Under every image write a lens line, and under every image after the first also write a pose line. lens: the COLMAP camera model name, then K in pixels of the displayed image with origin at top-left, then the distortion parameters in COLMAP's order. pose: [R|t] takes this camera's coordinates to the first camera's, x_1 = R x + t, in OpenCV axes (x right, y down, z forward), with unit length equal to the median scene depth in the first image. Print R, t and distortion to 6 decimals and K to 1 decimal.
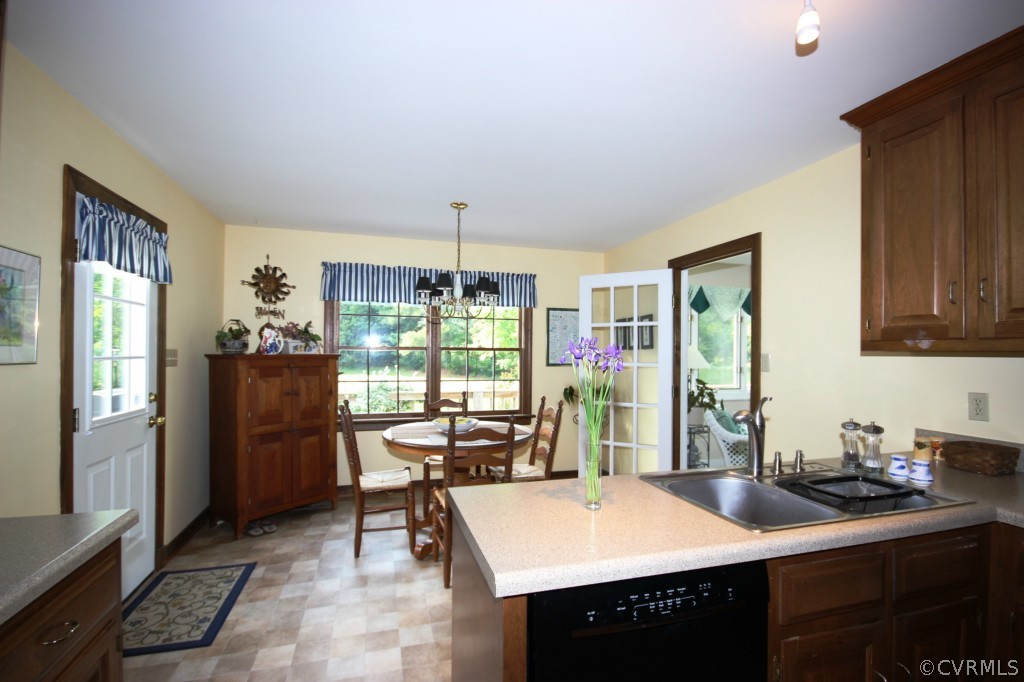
lens RADIAL K [[472.0, 0, 514.1], [0, 472.0, 349.0], [0, 0, 1]] dist [0.010576, -0.007052]
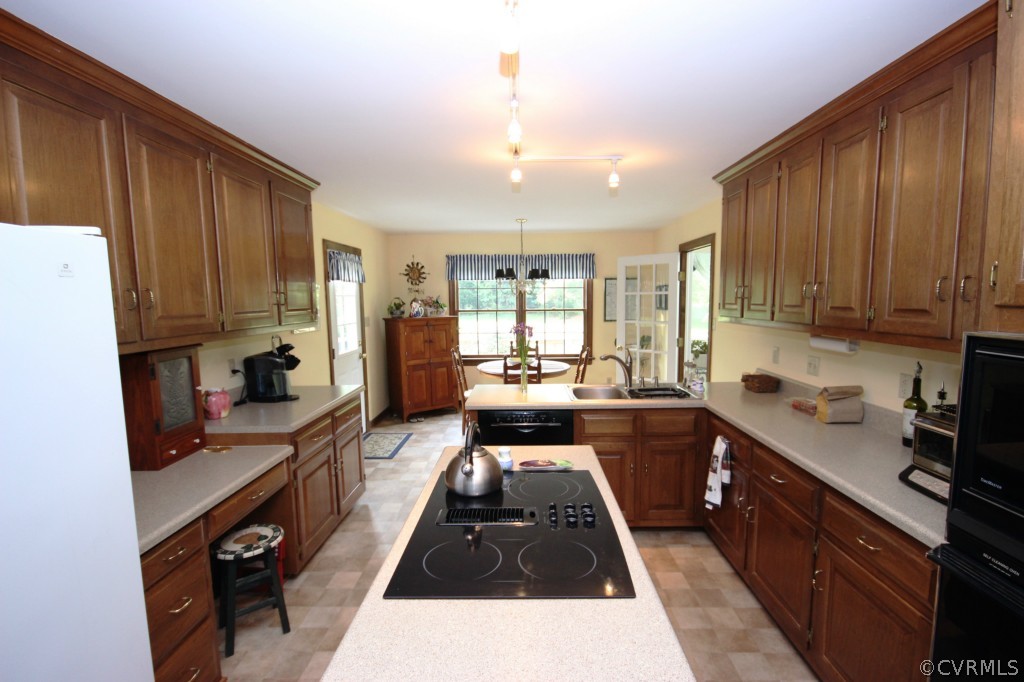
lens RADIAL K [[472.0, 0, 514.1], [0, 472.0, 349.0], [0, 0, 1]] dist [0.010576, -0.007052]
pose [[0.953491, 0.015399, -0.301027, 0.347607], [0.019763, 0.993351, 0.113414, -0.067782], [0.300772, -0.114088, 0.946847, -0.534553]]
